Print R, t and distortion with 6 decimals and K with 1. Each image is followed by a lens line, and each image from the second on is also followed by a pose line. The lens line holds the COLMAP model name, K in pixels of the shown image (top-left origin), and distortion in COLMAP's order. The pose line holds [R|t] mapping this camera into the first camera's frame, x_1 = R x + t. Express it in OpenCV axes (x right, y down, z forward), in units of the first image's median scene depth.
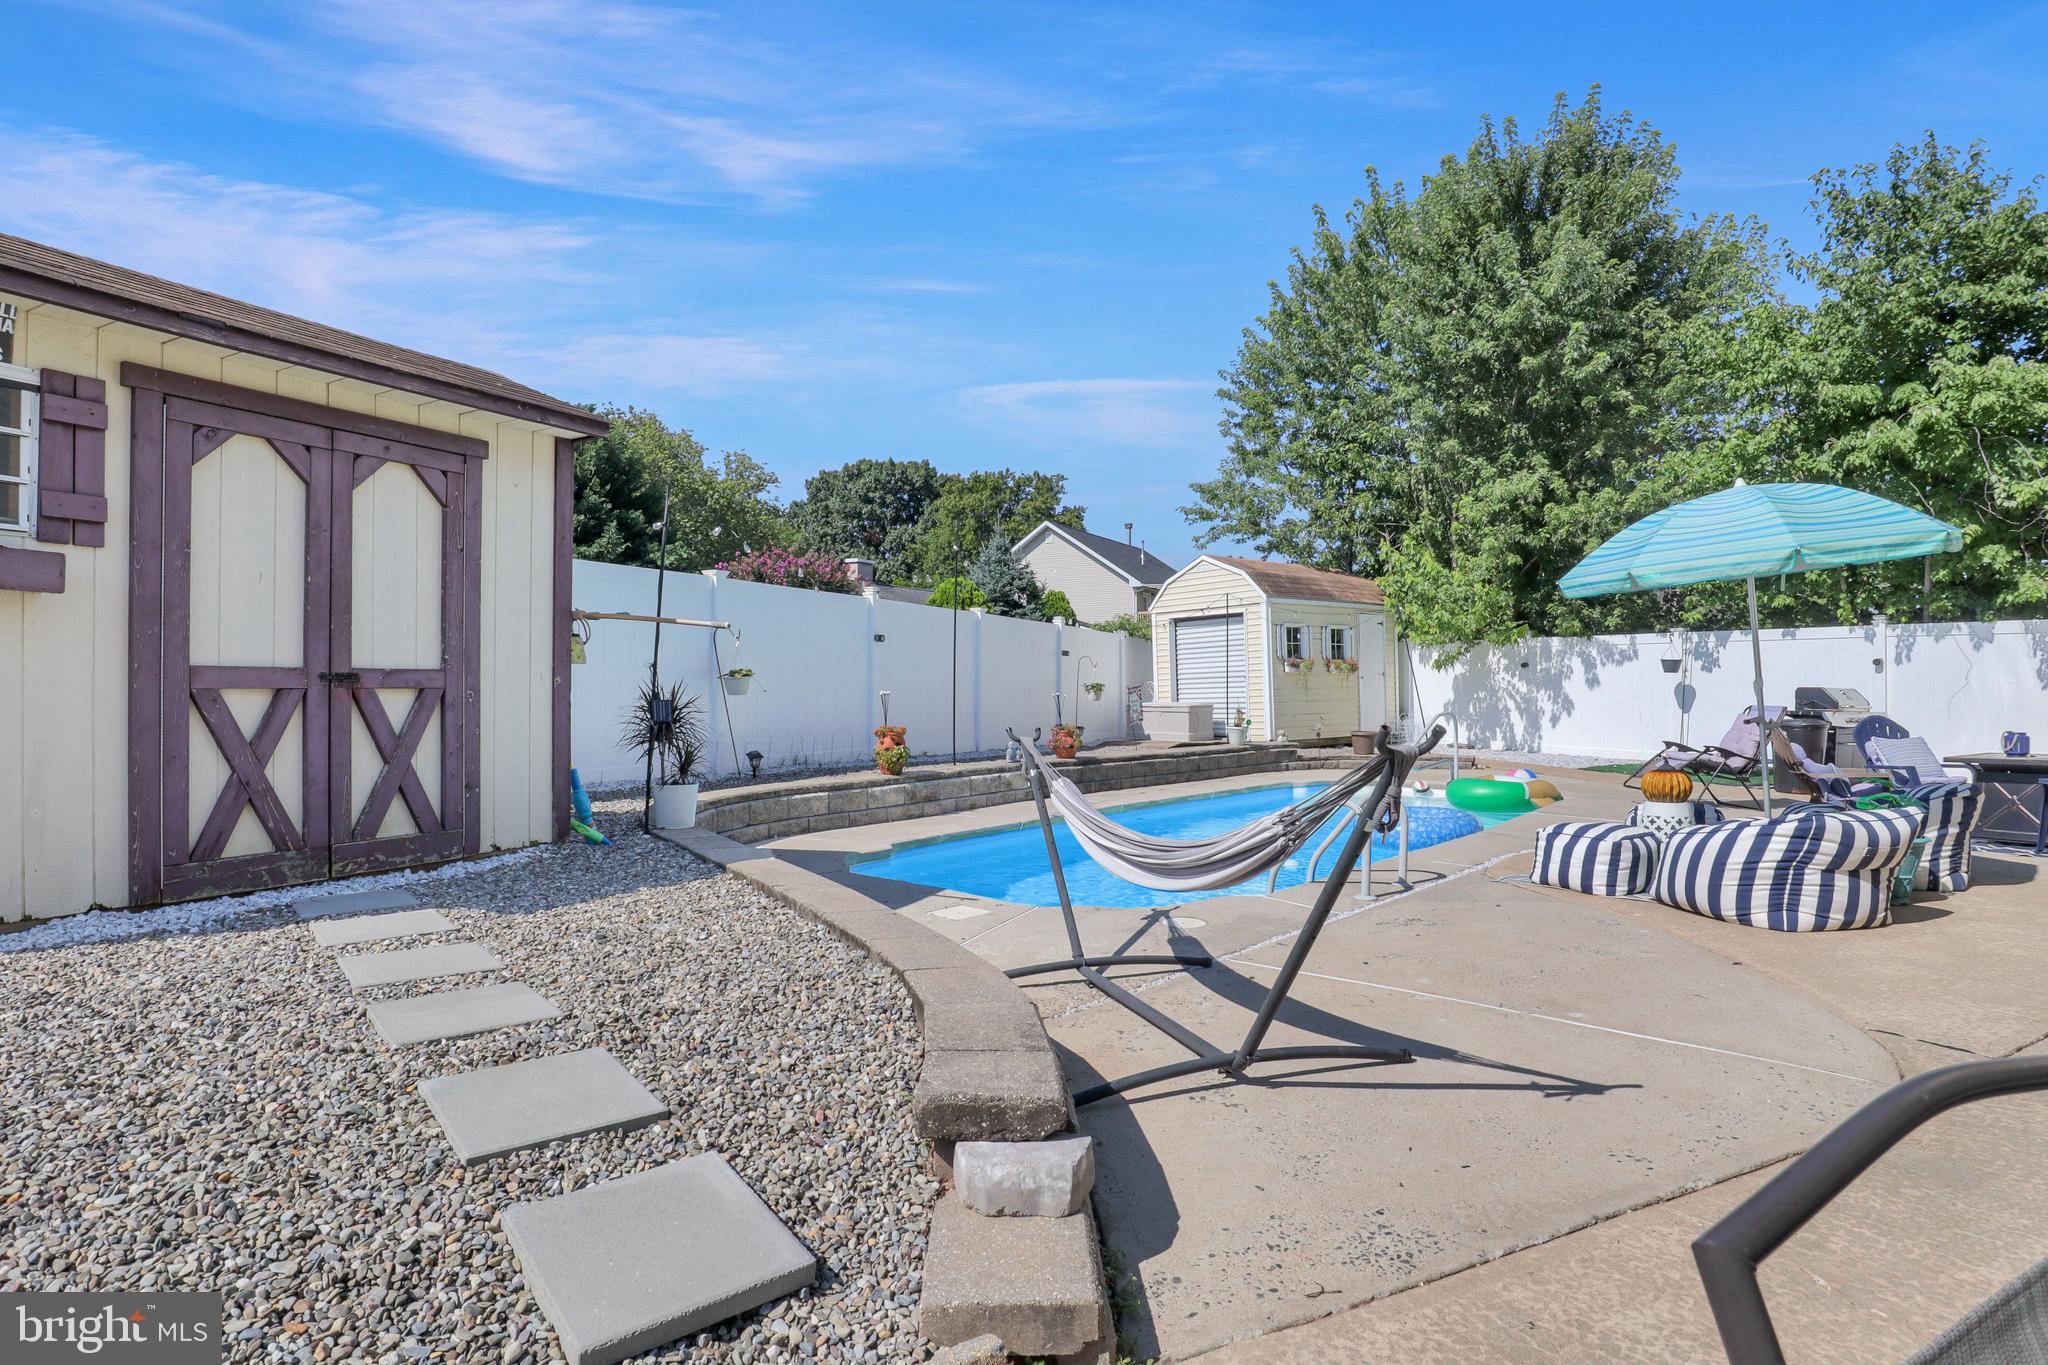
lens RADIAL K [[1056.2, 0, 1029.2], [0, 1056.2, 684.9], [0, 0, 1]] dist [-0.032305, 0.005873]
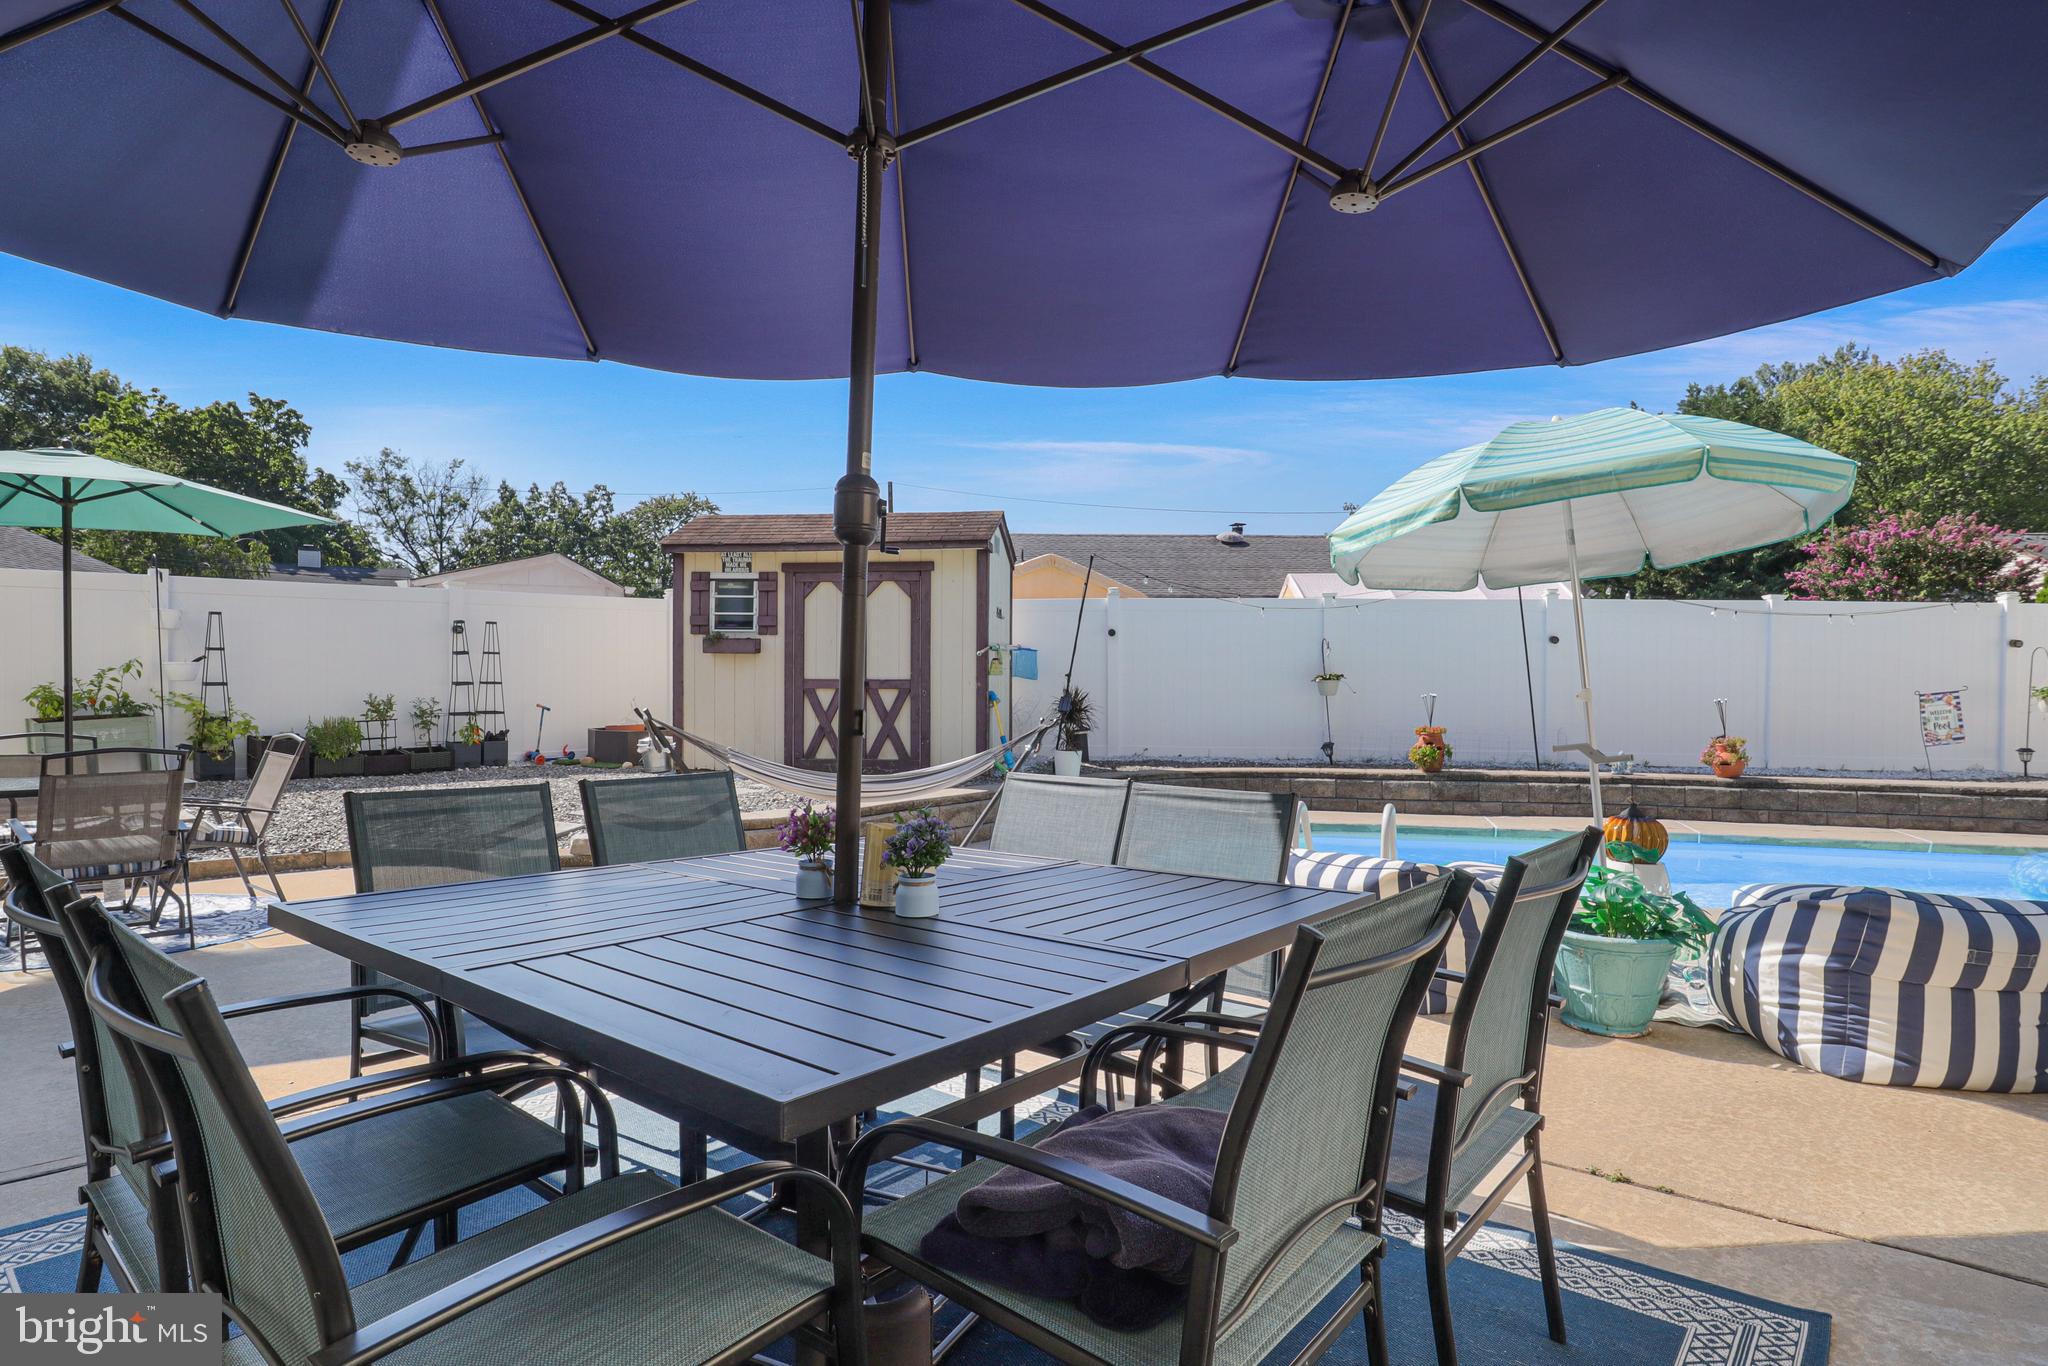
lens RADIAL K [[1056.2, 0, 1020.1], [0, 1056.2, 688.7], [0, 0, 1]] dist [-0.032305, 0.005873]
pose [[0.373926, -0.017194, -0.927299, 0.614678], [0.000000, 0.999828, -0.018539, 0.018011], [0.927459, 0.006932, 0.373862, 0.191287]]
